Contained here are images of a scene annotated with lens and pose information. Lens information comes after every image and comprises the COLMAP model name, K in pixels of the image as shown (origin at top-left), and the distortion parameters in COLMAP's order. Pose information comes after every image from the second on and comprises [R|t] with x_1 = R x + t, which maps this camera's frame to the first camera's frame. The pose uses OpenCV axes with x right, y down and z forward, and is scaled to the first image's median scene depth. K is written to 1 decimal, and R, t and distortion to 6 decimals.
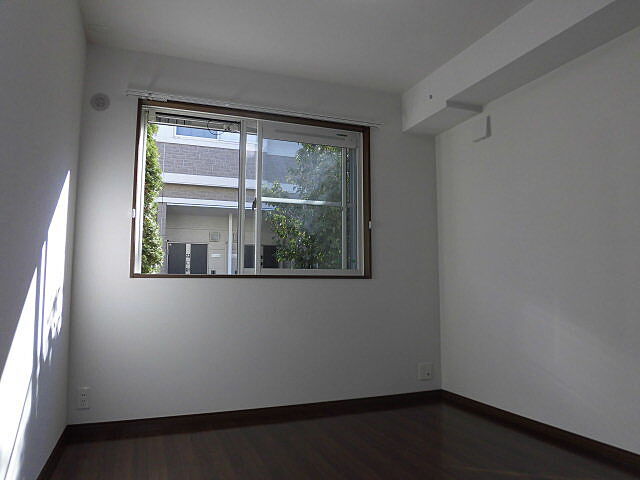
lens RADIAL K [[454.3, 0, 320.0], [0, 454.3, 239.0], [0, 0, 1]] dist [-0.008519, 0.003677]
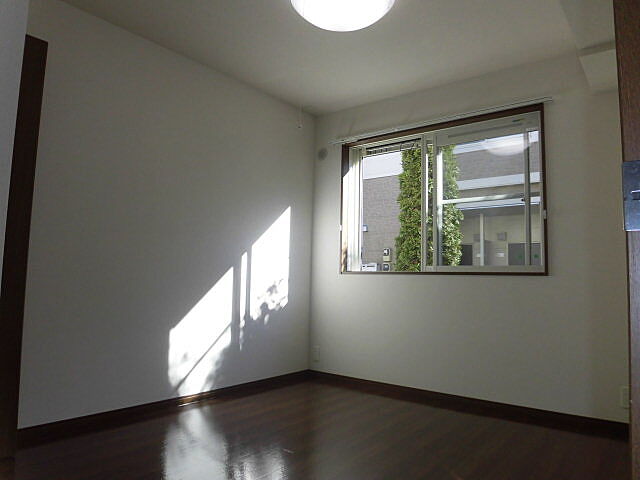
lens RADIAL K [[454.3, 0, 320.0], [0, 454.3, 240.1], [0, 0, 1]] dist [-0.008519, 0.003677]
pose [[0.524760, -0.059616, -0.849160, 0.651250], [0.061313, 0.997601, -0.032147, 0.020341], [0.849039, -0.035195, 0.527156, 0.175414]]
